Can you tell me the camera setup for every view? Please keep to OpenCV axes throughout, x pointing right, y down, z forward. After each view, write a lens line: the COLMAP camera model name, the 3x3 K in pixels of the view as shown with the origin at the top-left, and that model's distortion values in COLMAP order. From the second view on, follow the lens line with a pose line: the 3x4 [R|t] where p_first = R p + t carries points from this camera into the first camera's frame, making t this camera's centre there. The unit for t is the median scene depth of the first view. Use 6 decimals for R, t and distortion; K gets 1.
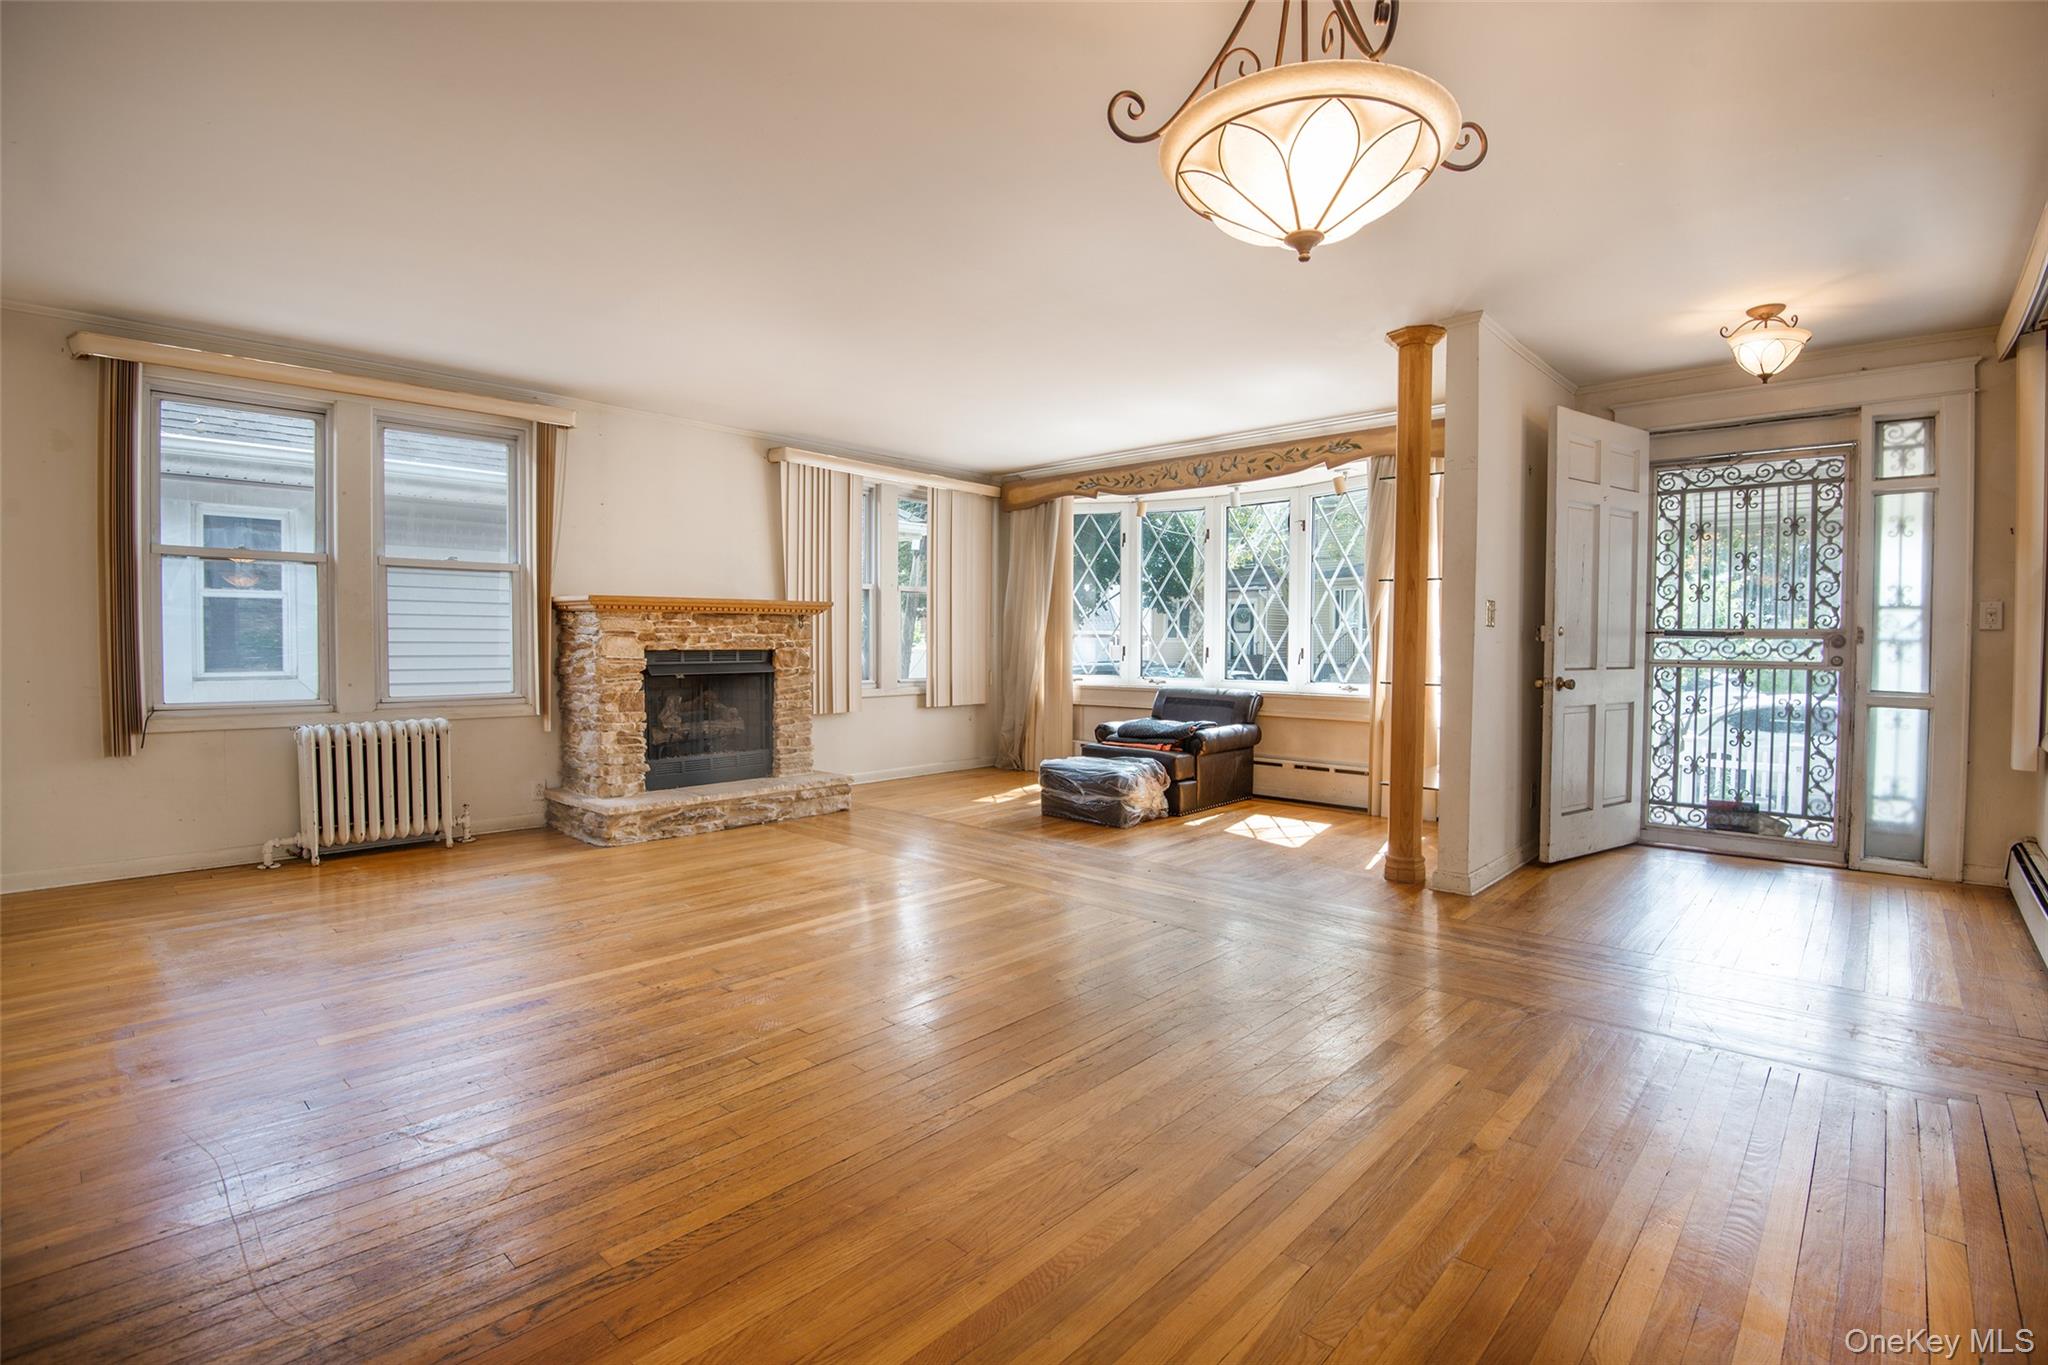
lens RADIAL K [[945.5, 0, 1037.7], [0, 945.5, 669.7], [0, 0, 1]] dist [-0.007110, -0.017553]
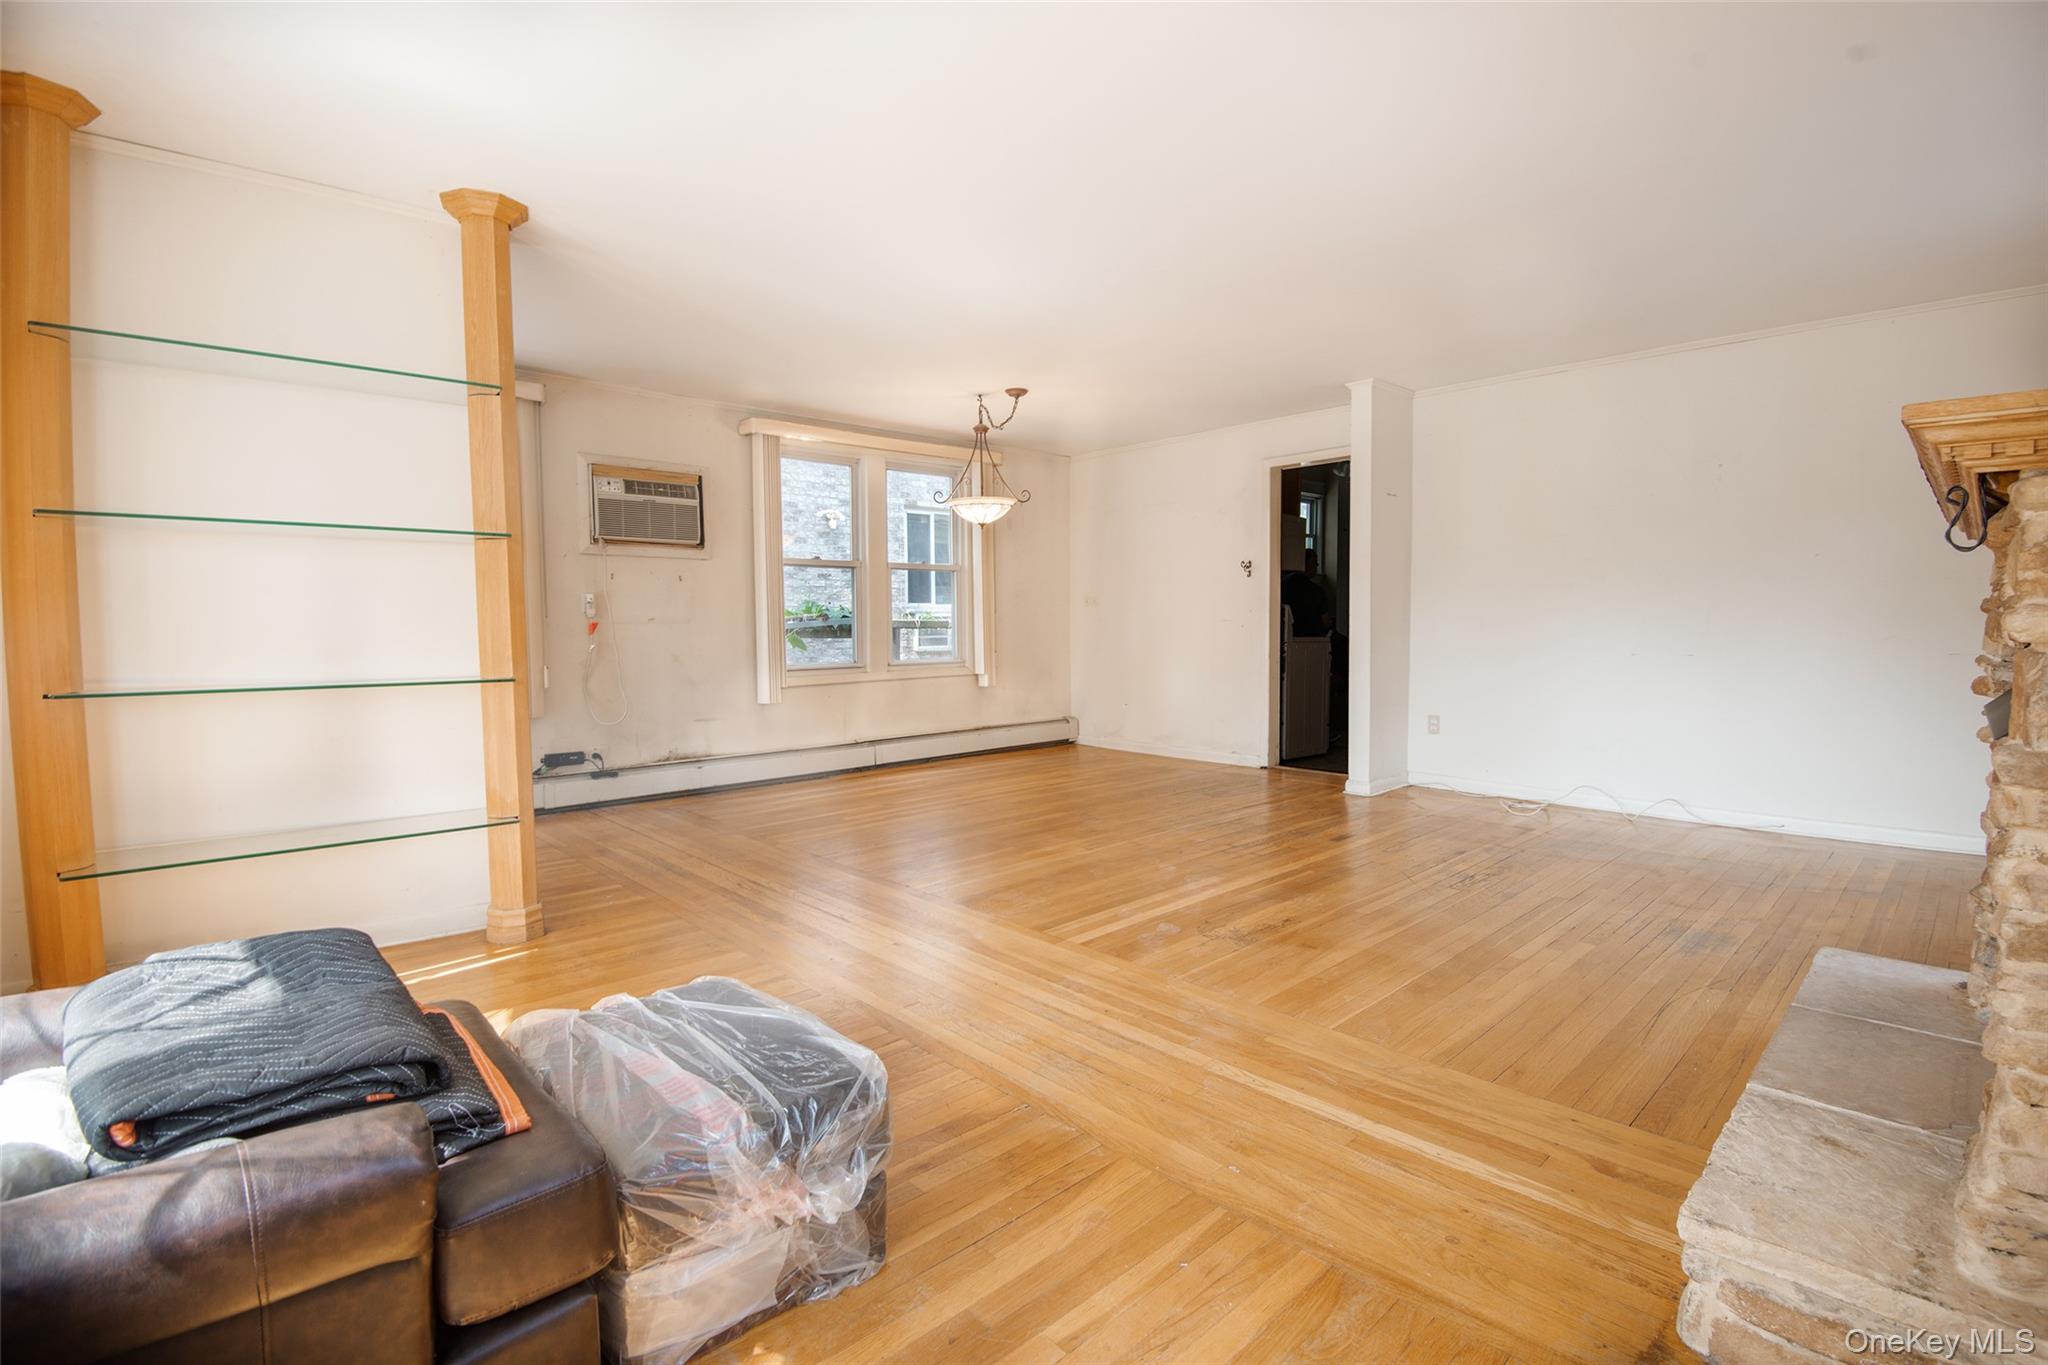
lens RADIAL K [[945.5, 0, 1037.7], [0, 945.5, 669.7], [0, 0, 1]] dist [-0.007110, -0.017553]
pose [[-0.998186, -0.001370, 0.060196, -0.053566], [0.003254, 0.997052, 0.076654, -0.034275], [-0.060124, 0.076710, -0.995239, 1.260377]]
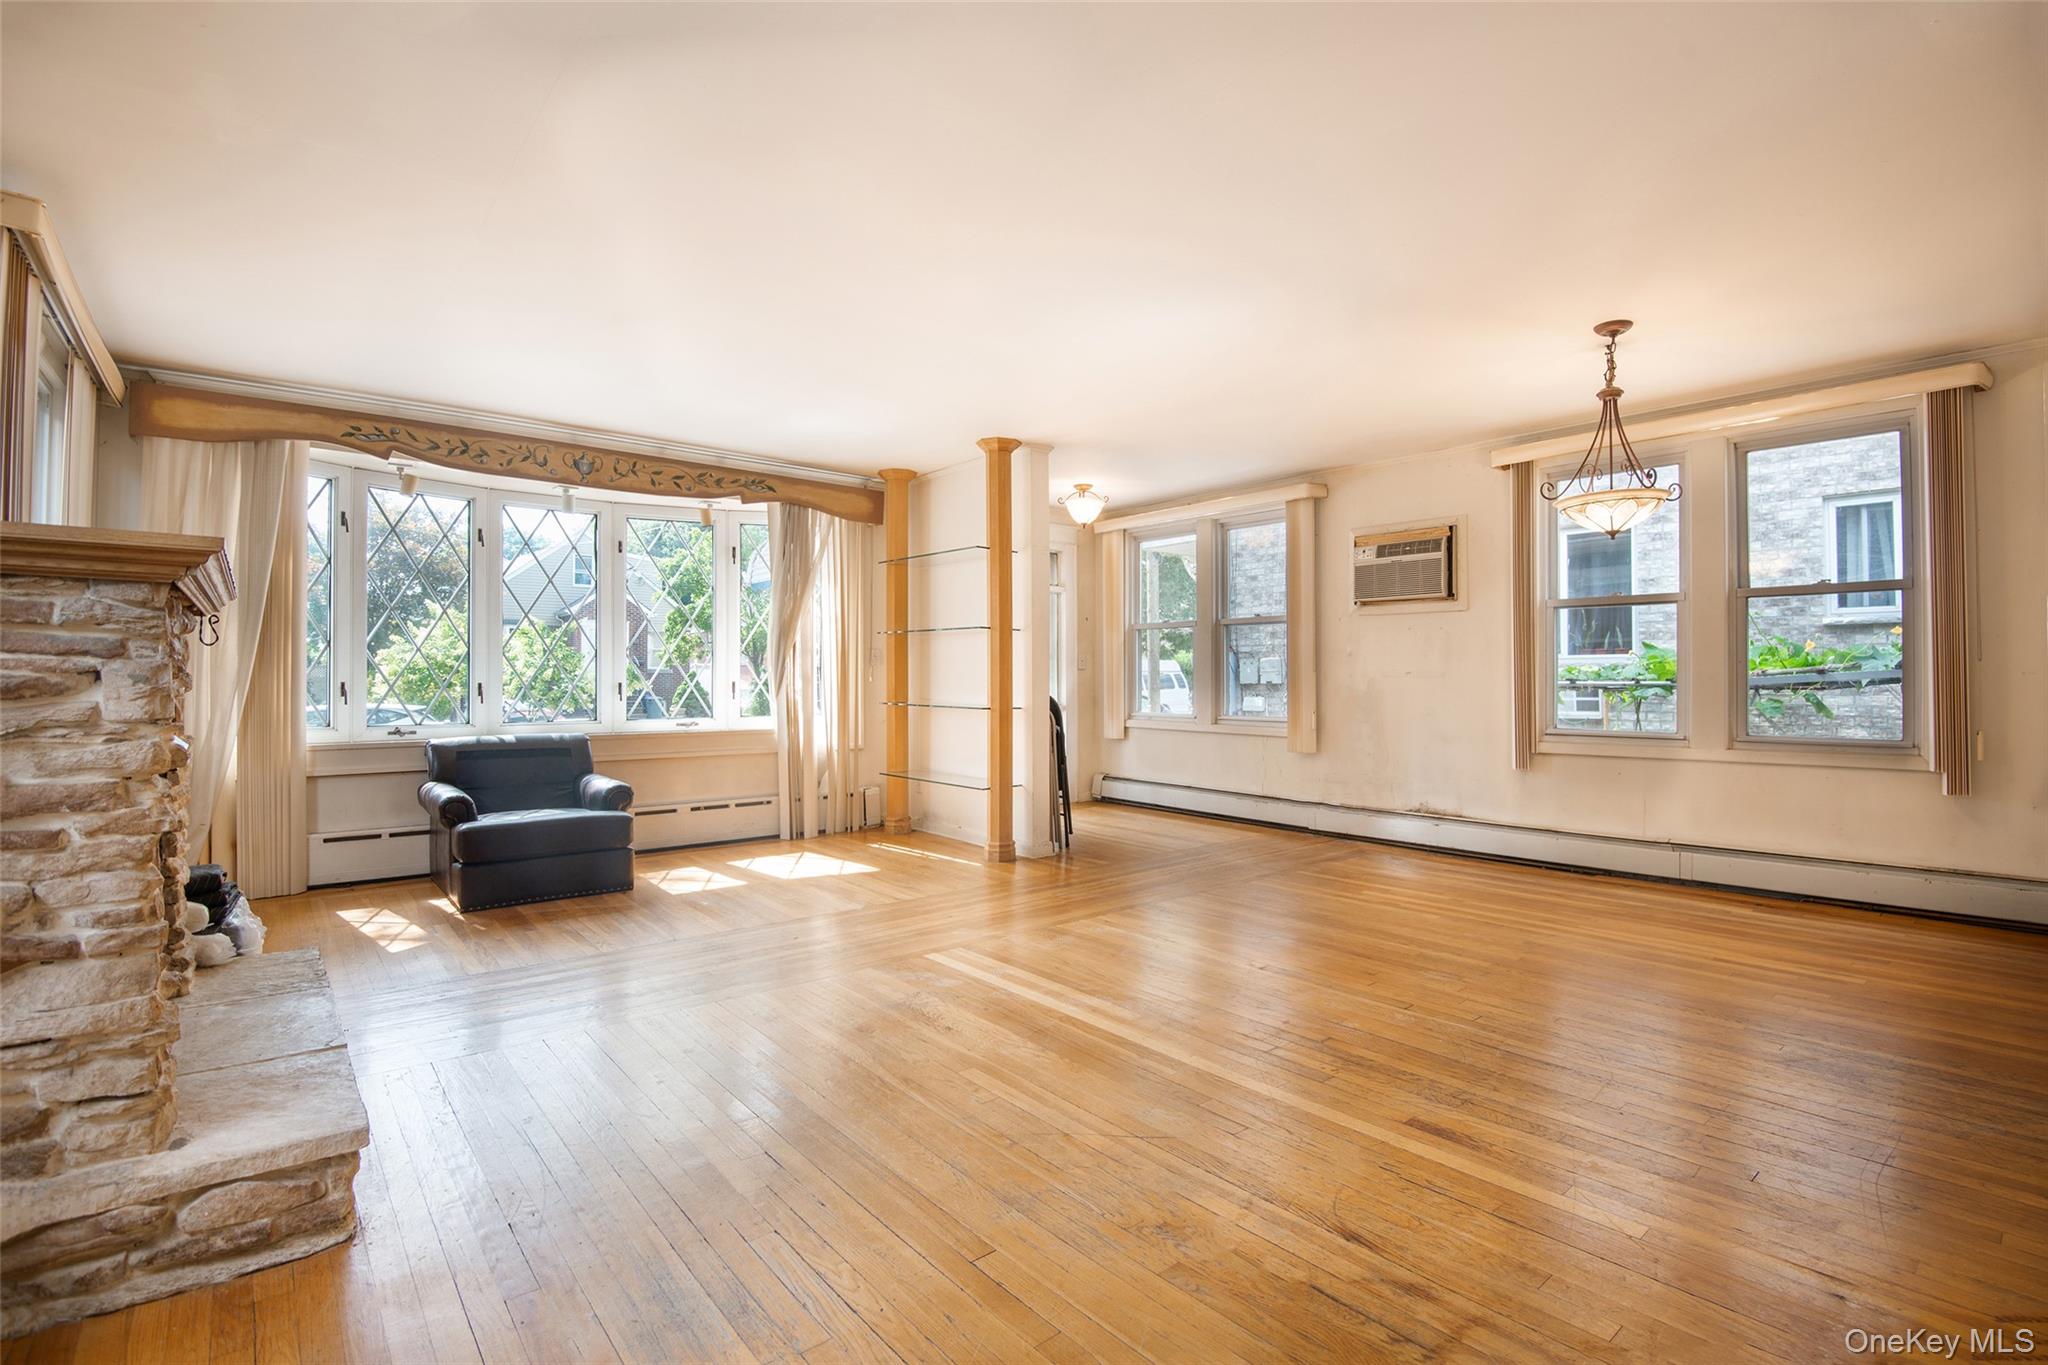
lens RADIAL K [[945.5, 0, 1037.7], [0, 945.5, 669.7], [0, 0, 1]] dist [-0.007110, -0.017553]
pose [[0.122351, 0.005365, 0.992472, -0.655072], [0.027831, 0.999574, -0.008834, -0.018479], [-0.992097, 0.028702, 0.122149, 0.577169]]
